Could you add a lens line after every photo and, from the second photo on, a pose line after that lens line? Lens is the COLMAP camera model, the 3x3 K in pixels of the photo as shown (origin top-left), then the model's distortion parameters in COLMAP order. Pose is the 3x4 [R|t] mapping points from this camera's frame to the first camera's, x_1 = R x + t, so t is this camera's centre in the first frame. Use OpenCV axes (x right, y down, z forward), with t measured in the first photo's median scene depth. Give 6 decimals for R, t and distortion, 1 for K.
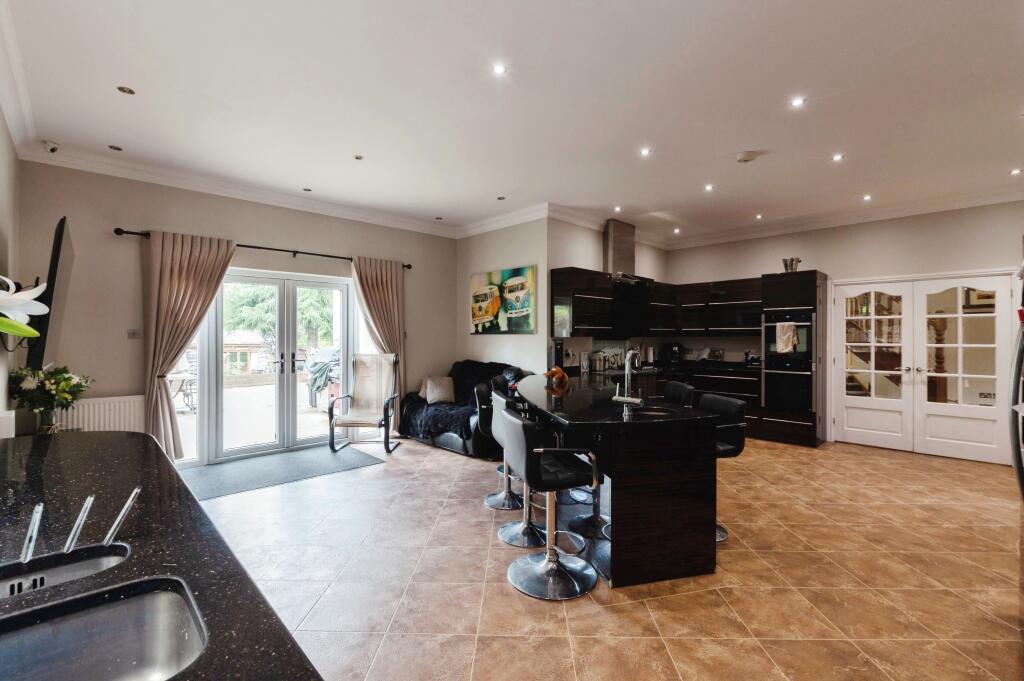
lens RADIAL K [[448.9, 0, 511.7], [0, 448.9, 336.2], [0, 0, 1]] dist [0.000397, 0.000070]
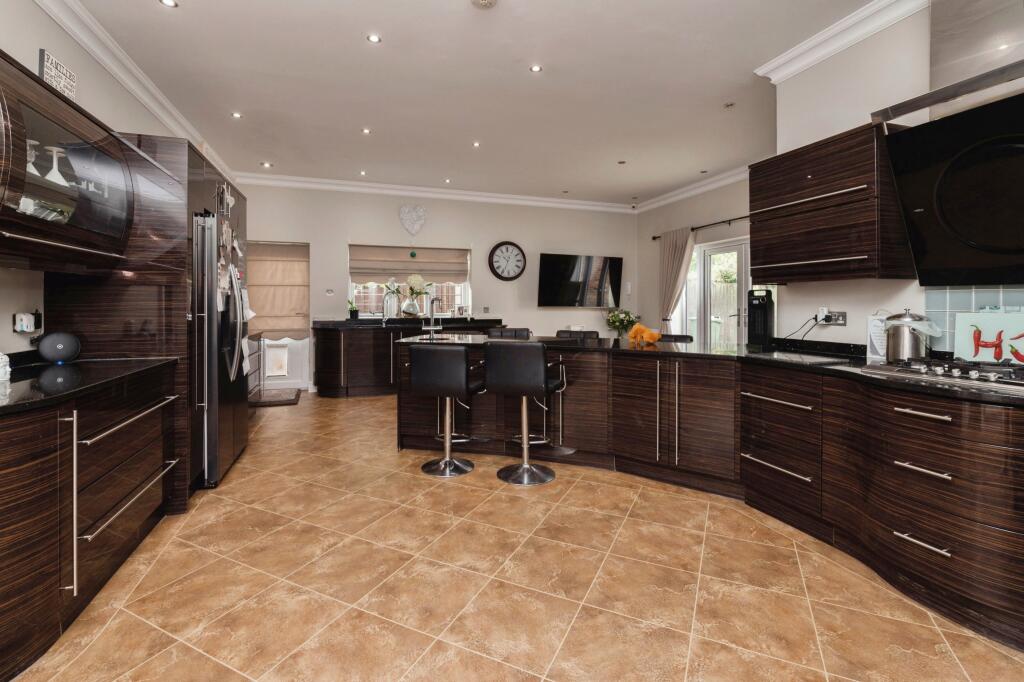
lens RADIAL K [[448.9, 0, 505.9], [0, 448.9, 305.4], [0, 0, 1]] dist [0.000397, 0.000070]
pose [[-0.424878, 0.000981, -0.905250, 1.261017], [-0.004026, 0.999987, 0.002973, 0.044223], [0.905242, 0.004908, -0.424869, 1.509985]]
